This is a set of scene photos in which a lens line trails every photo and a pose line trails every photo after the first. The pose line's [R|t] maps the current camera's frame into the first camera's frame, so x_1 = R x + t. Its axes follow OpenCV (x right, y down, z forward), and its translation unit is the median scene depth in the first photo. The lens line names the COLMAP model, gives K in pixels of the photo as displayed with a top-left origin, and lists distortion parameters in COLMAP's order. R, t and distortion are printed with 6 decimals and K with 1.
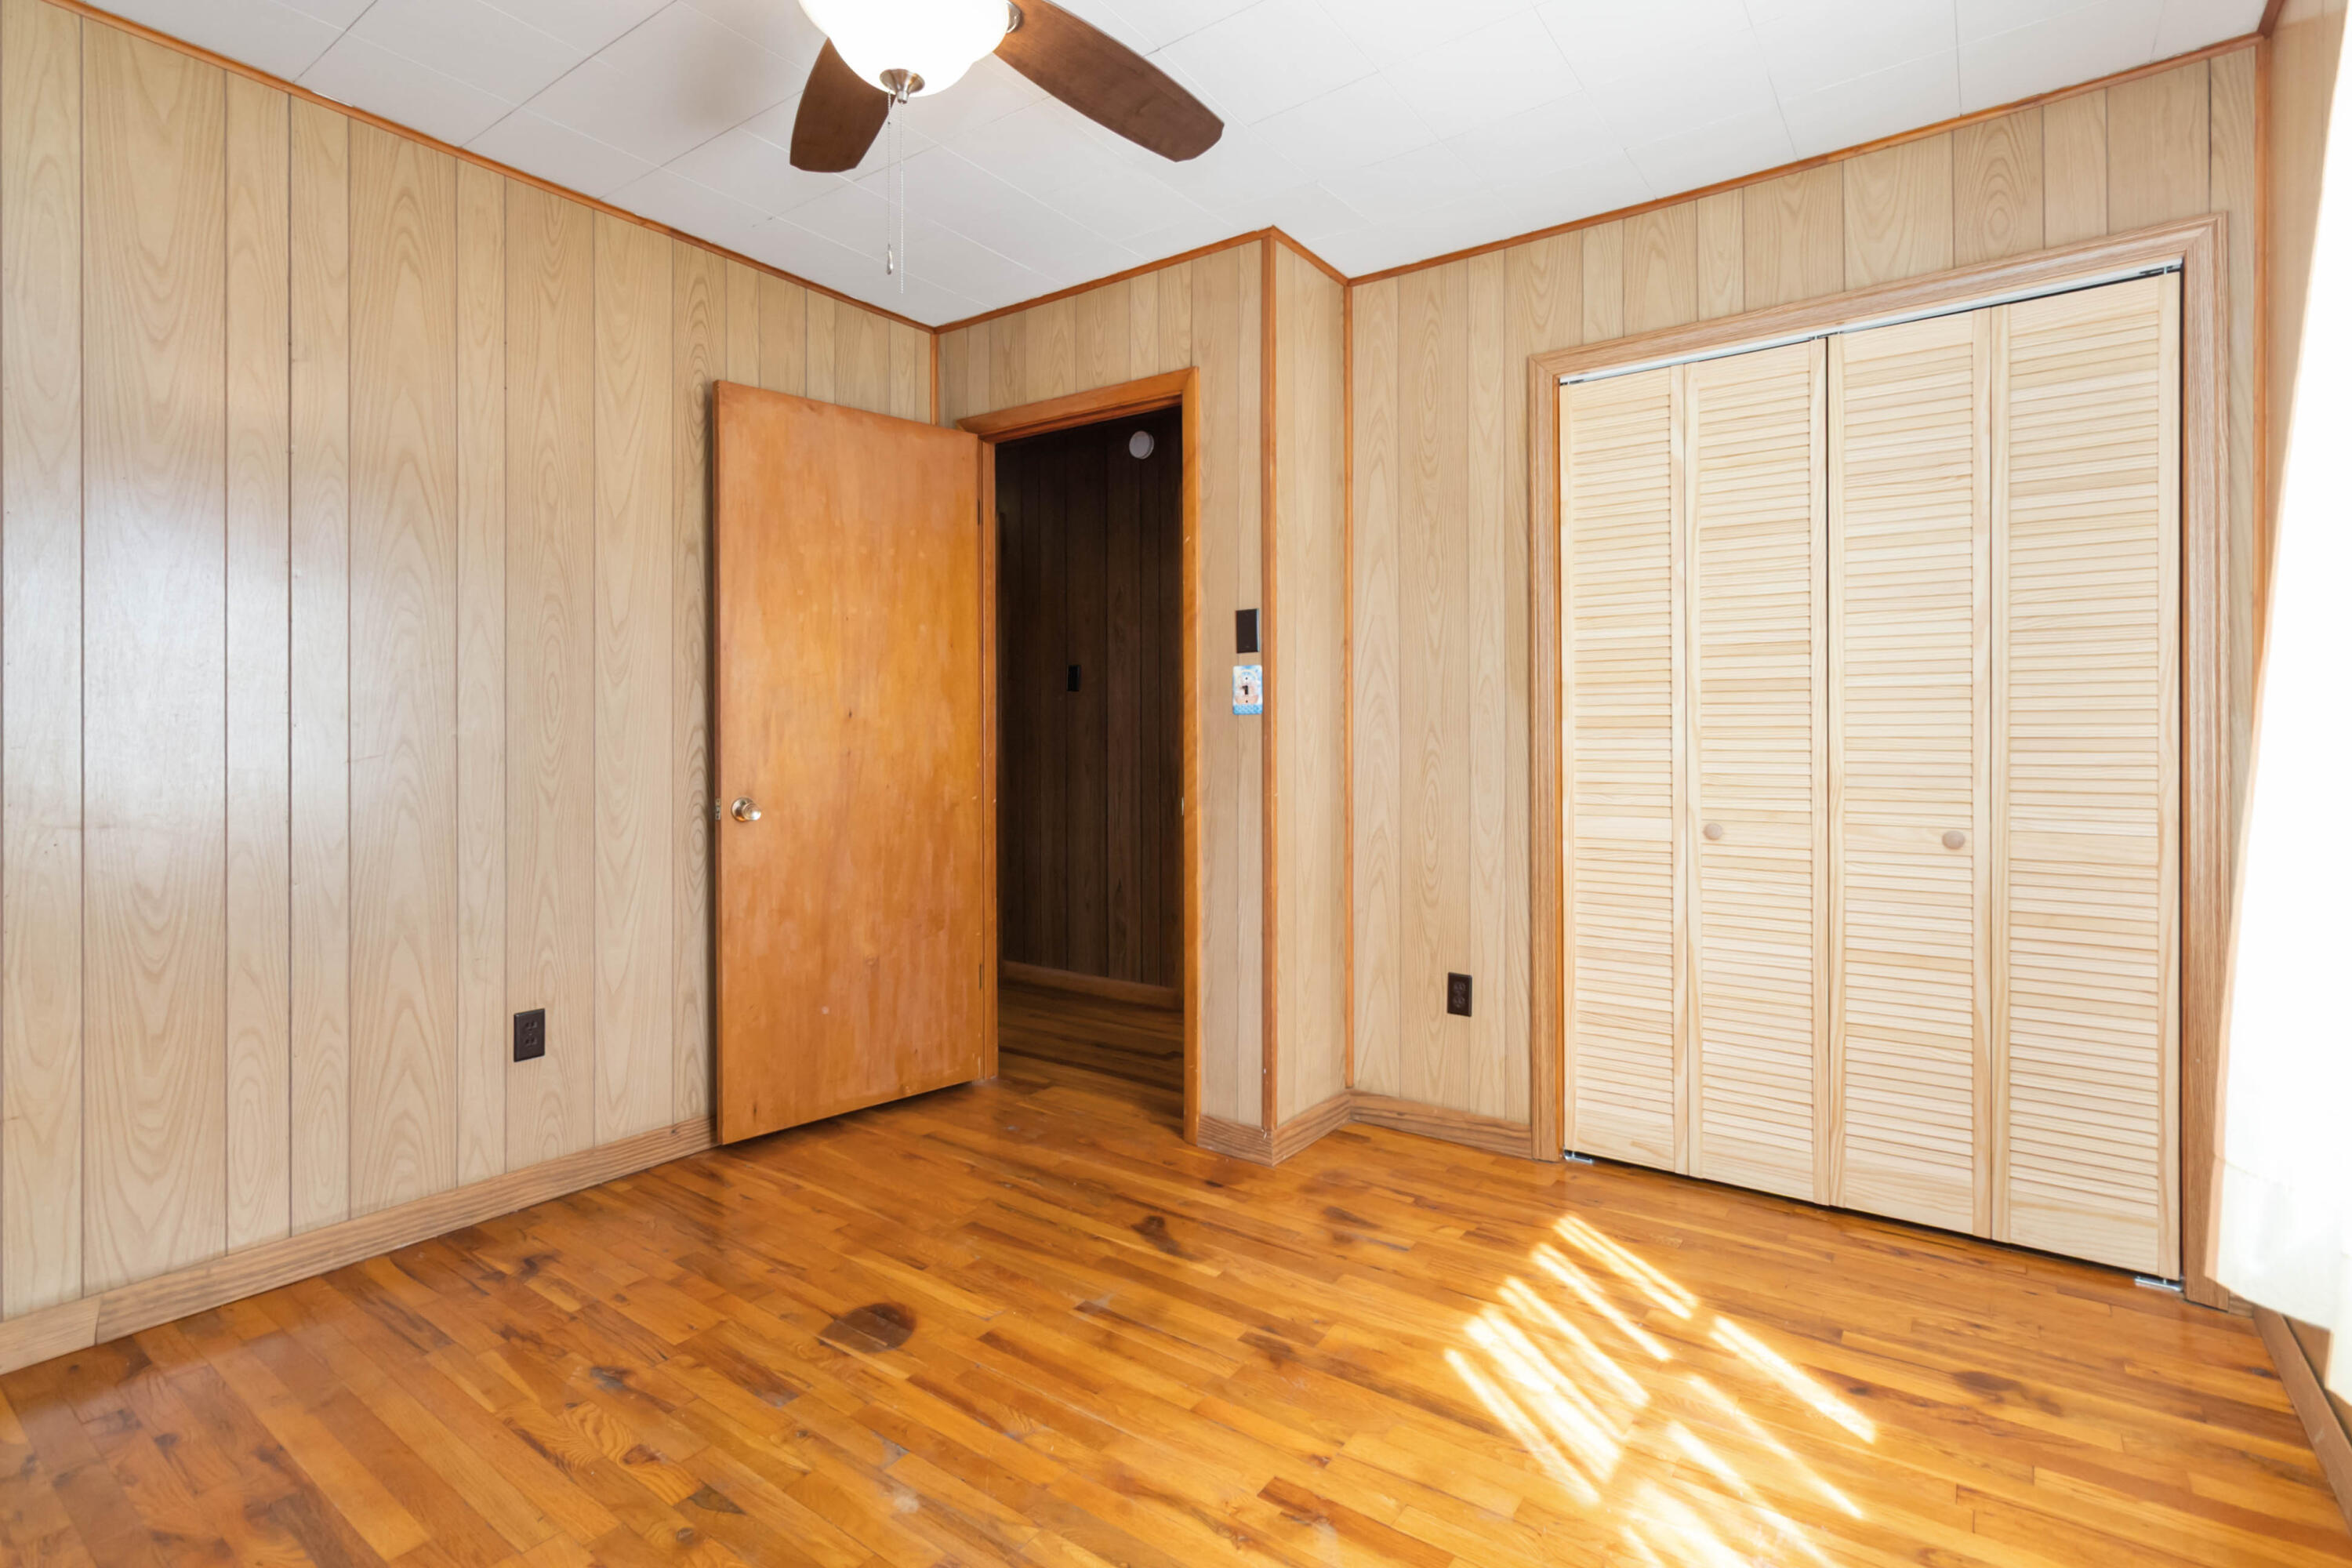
lens RADIAL K [[1111.3, 0, 1177.7], [0, 1111.3, 729.0], [0, 0, 1]] dist [0.000450, 0.000962]
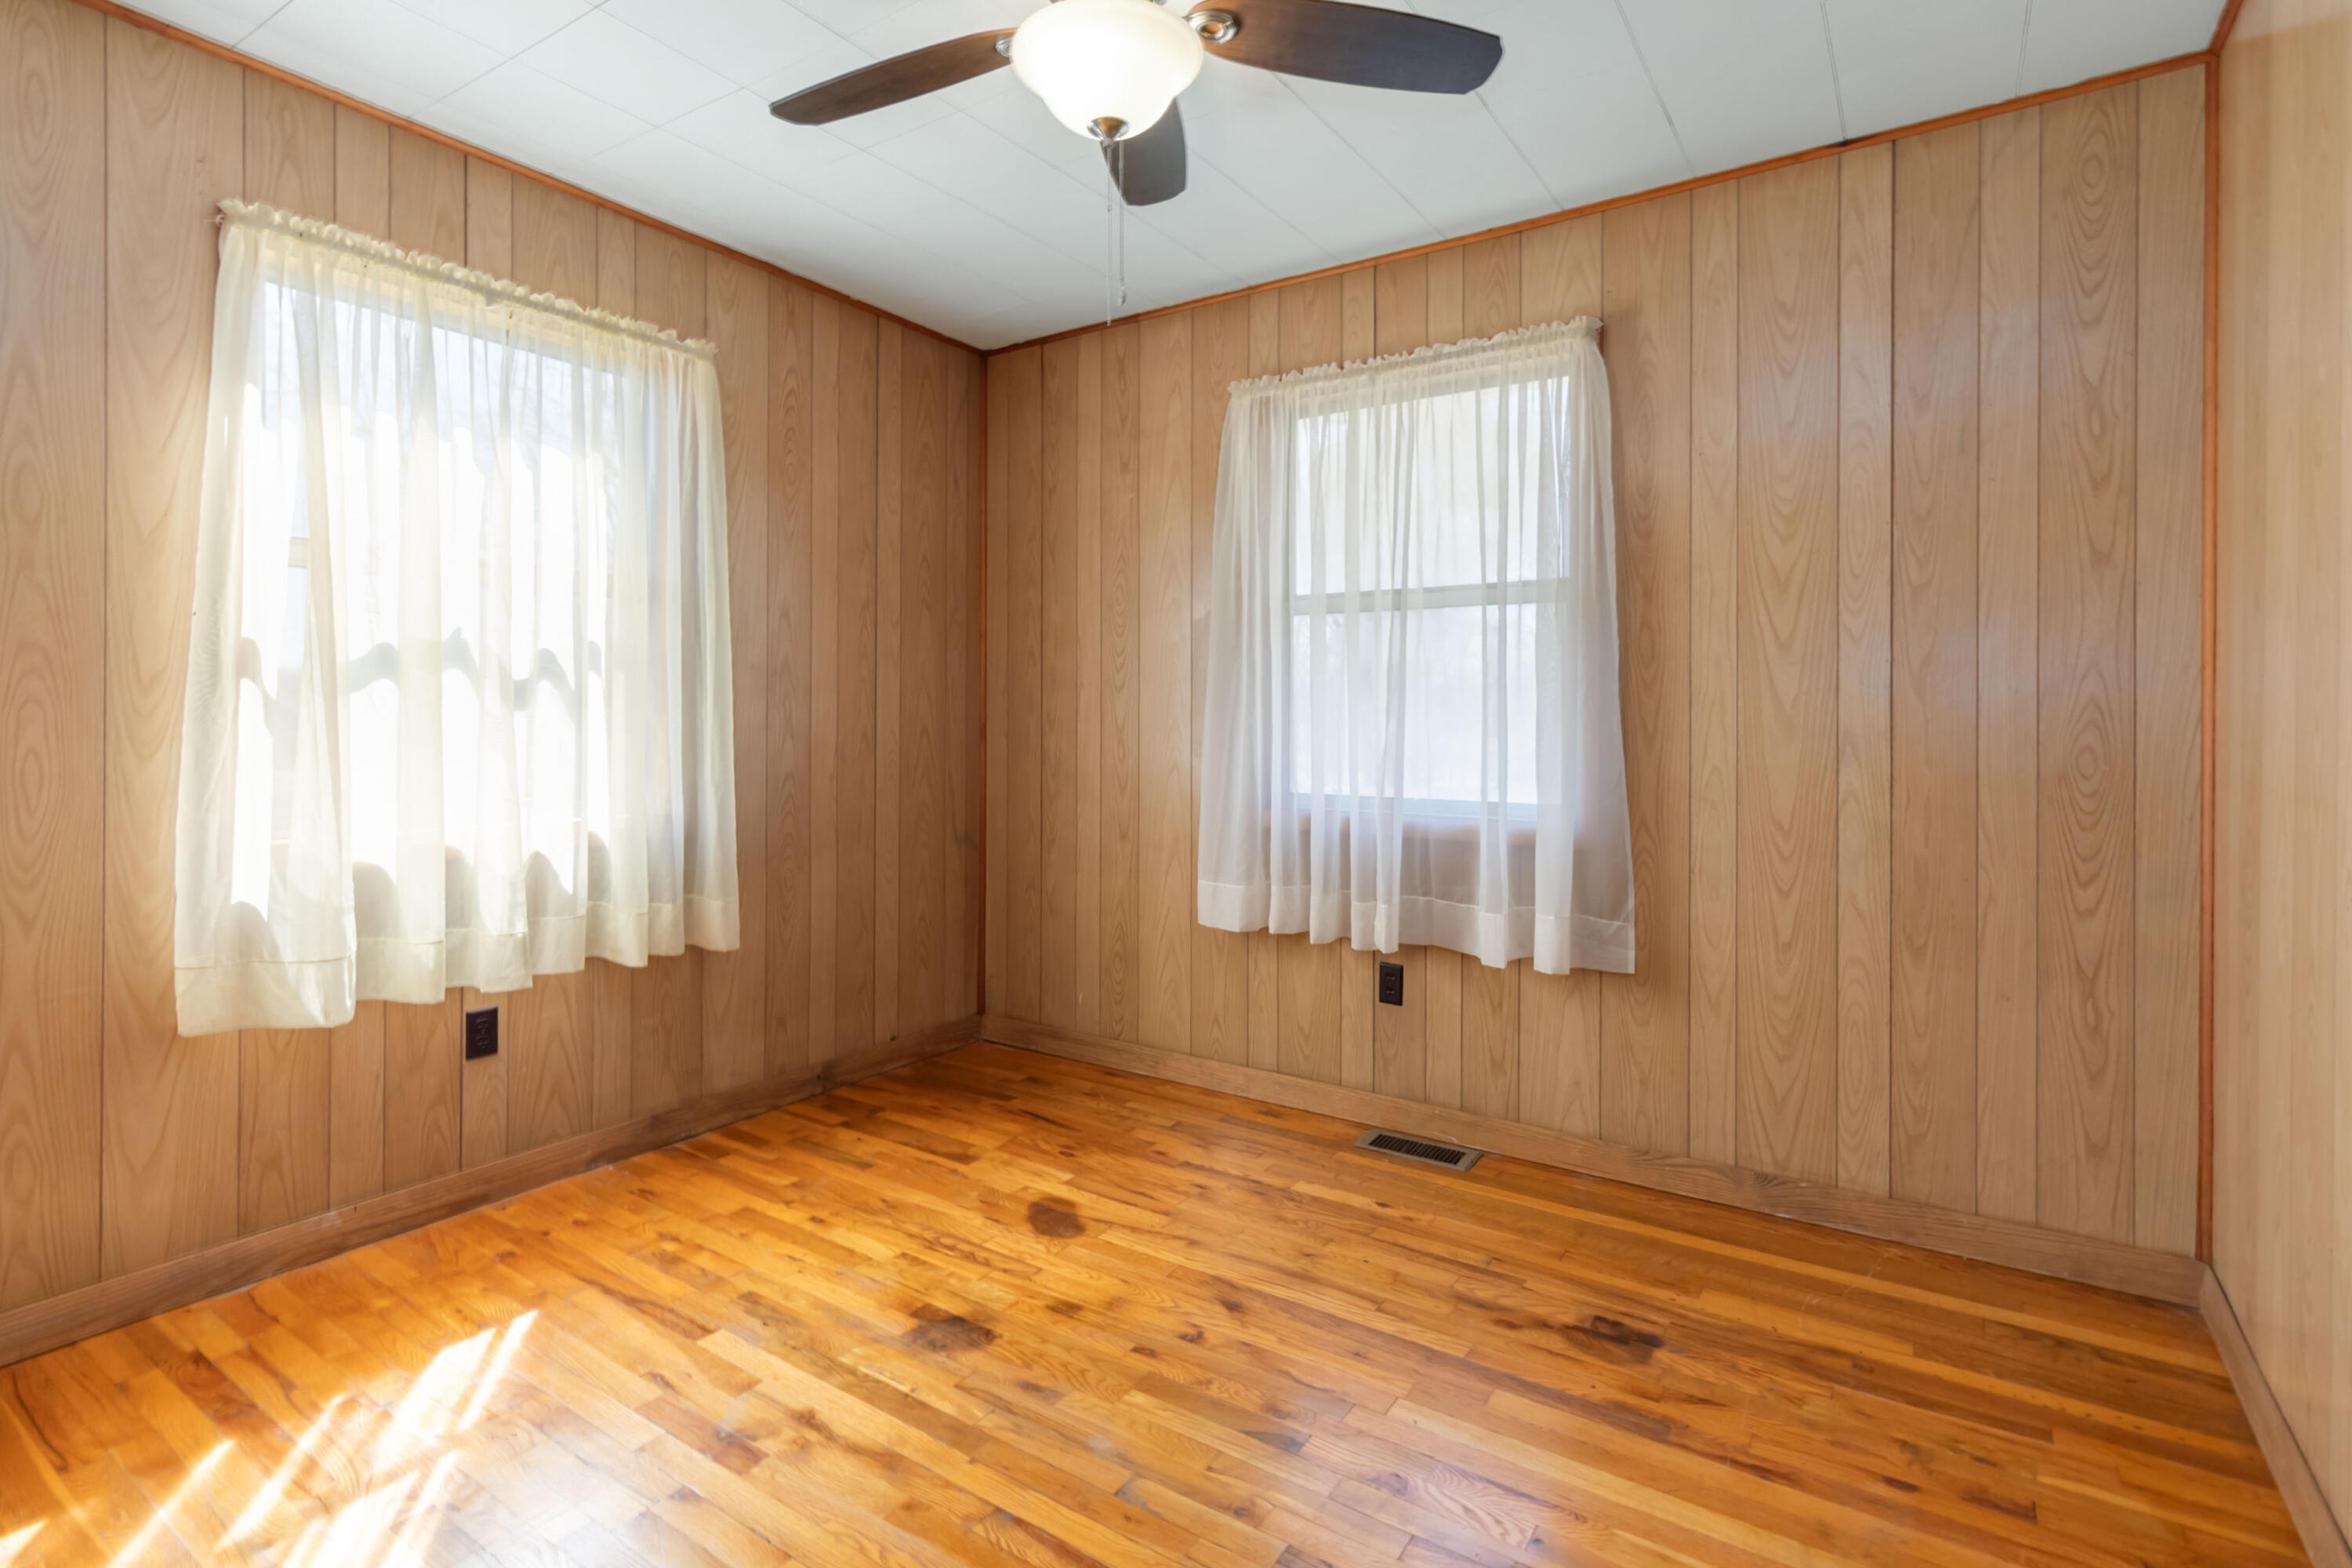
lens RADIAL K [[1111.3, 0, 1173.0], [0, 1111.3, 726.9], [0, 0, 1]] dist [0.000450, 0.000962]
pose [[-0.999587, -0.004941, -0.028298, -0.160893], [-0.004978, 0.999987, 0.001245, -0.002051], [0.028292, 0.001385, -0.999599, 1.197270]]
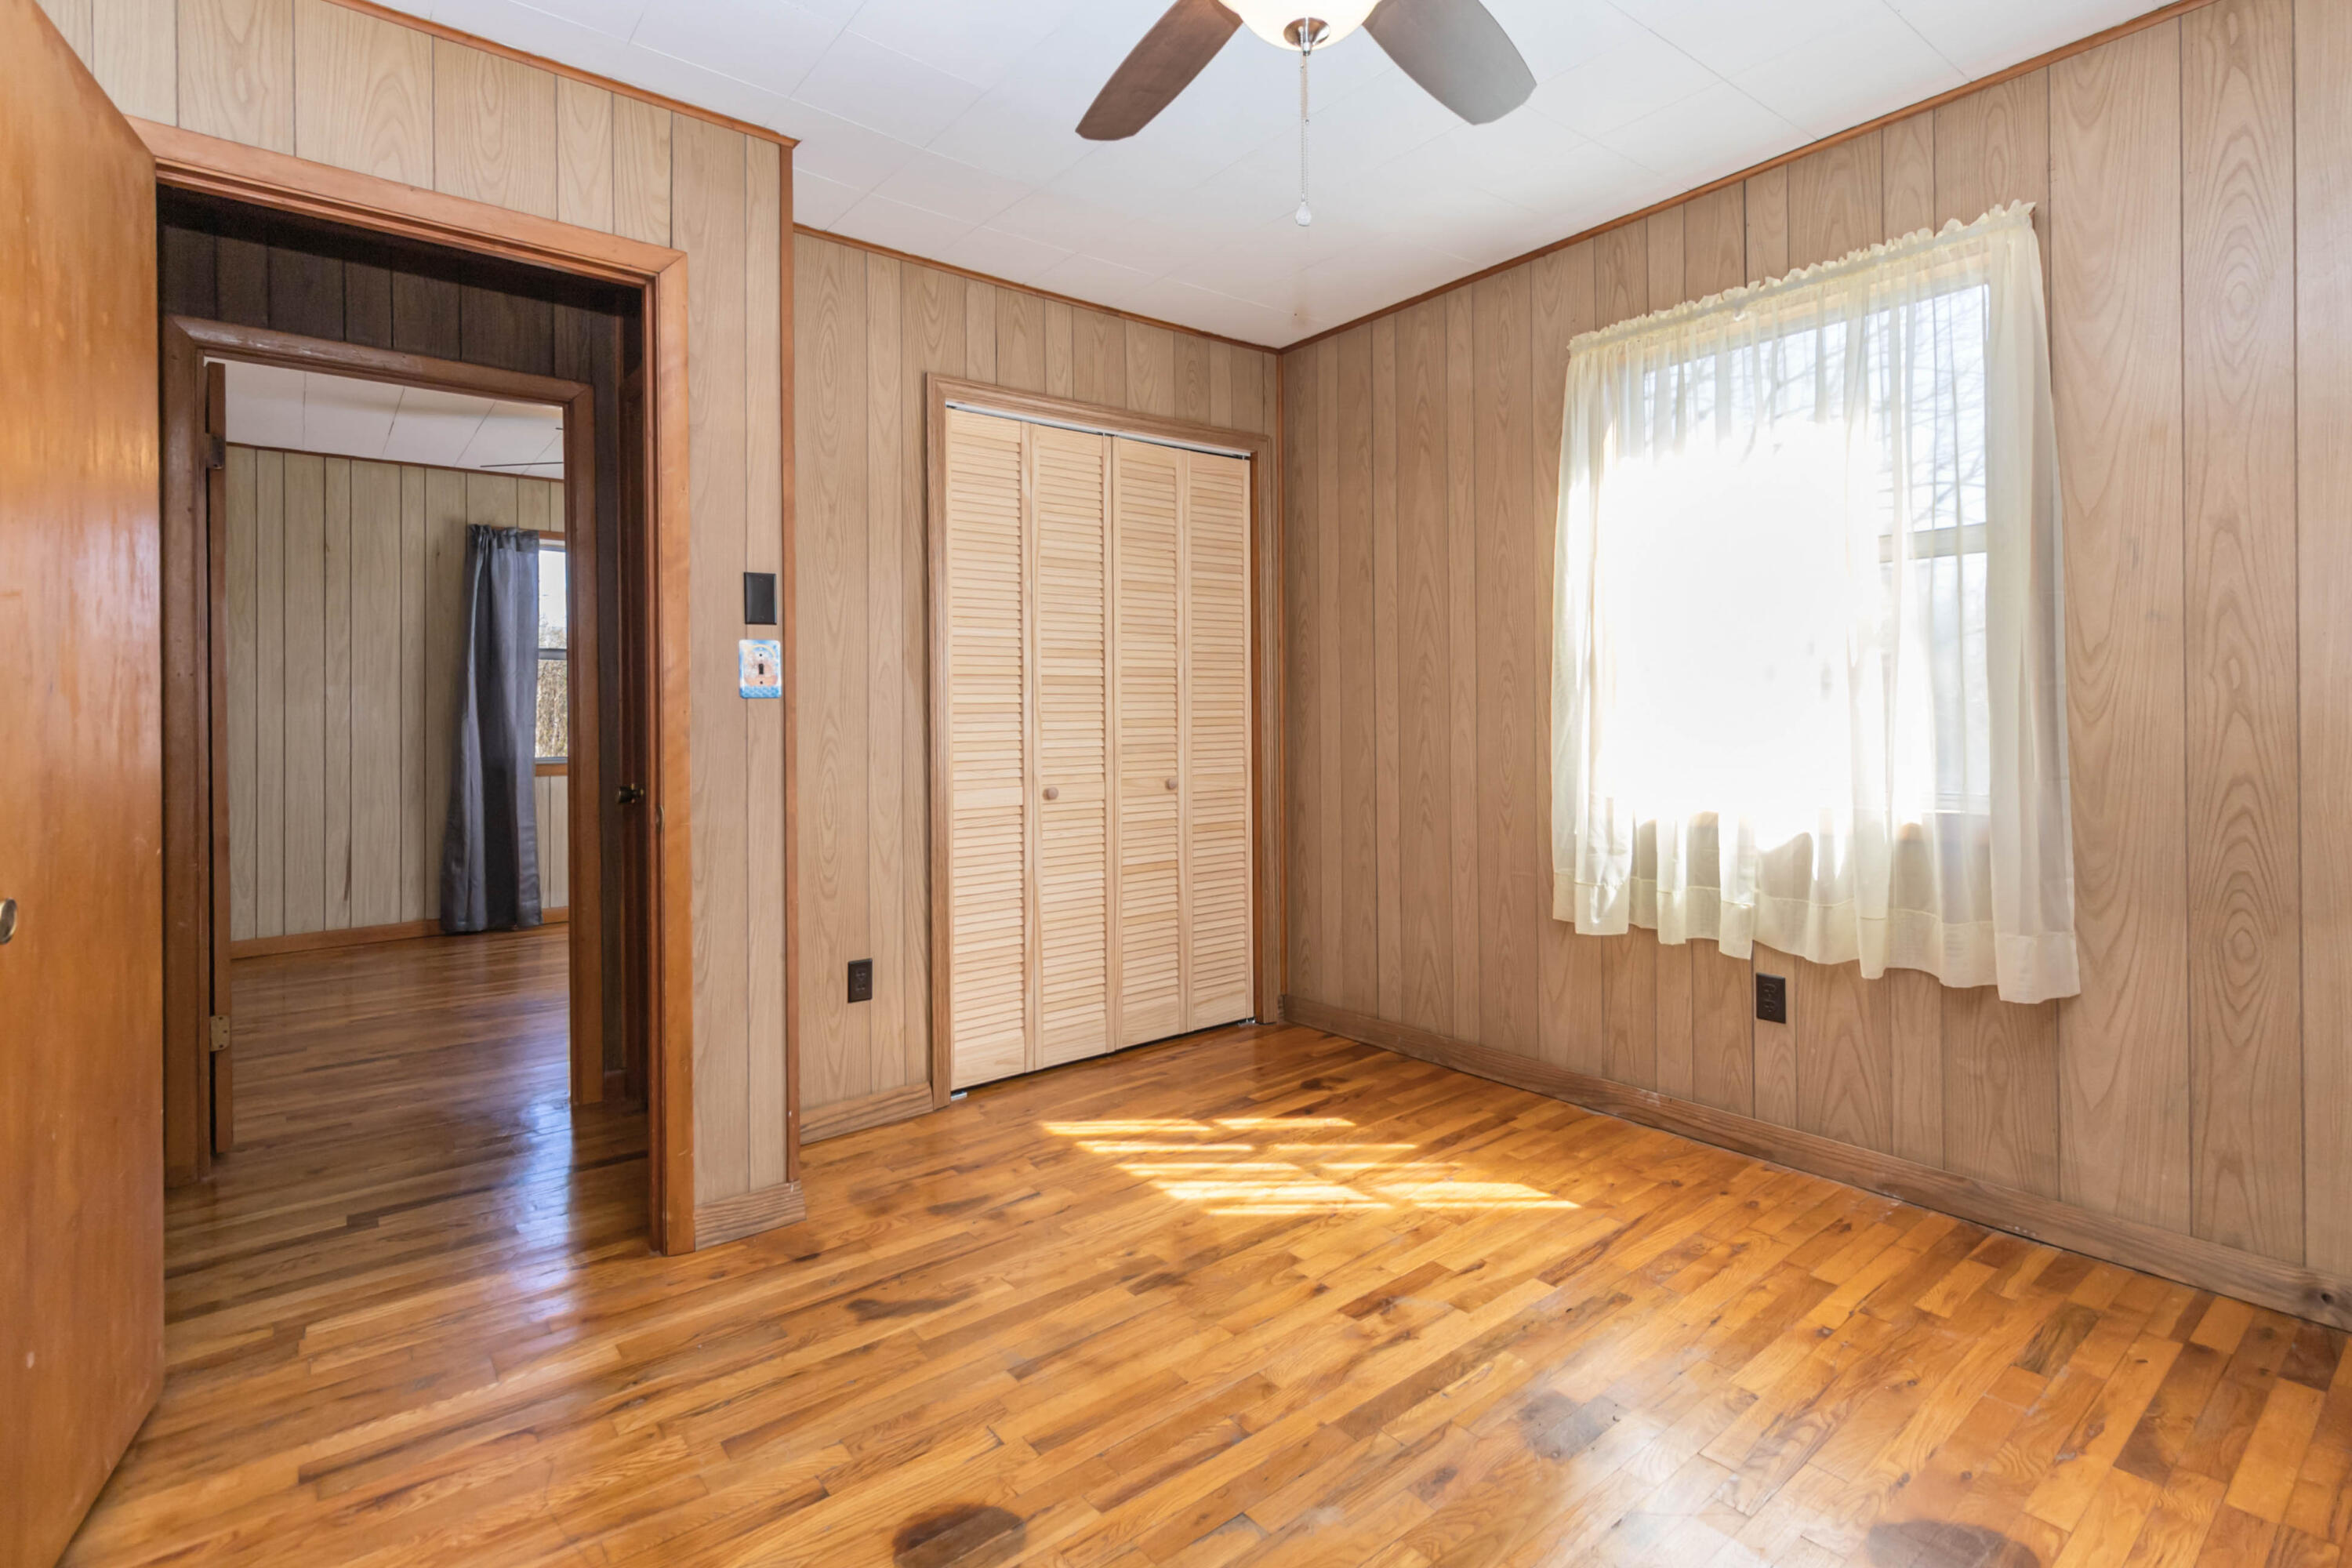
lens RADIAL K [[1111.3, 0, 1182.4], [0, 1111.3, 707.3], [0, 0, 1]] dist [0.000450, 0.000962]
pose [[0.268383, 0.003617, 0.963306, -0.691142], [0.010304, 0.999925, -0.006625, 0.002777], [-0.963257, 0.011704, 0.268326, 0.491149]]
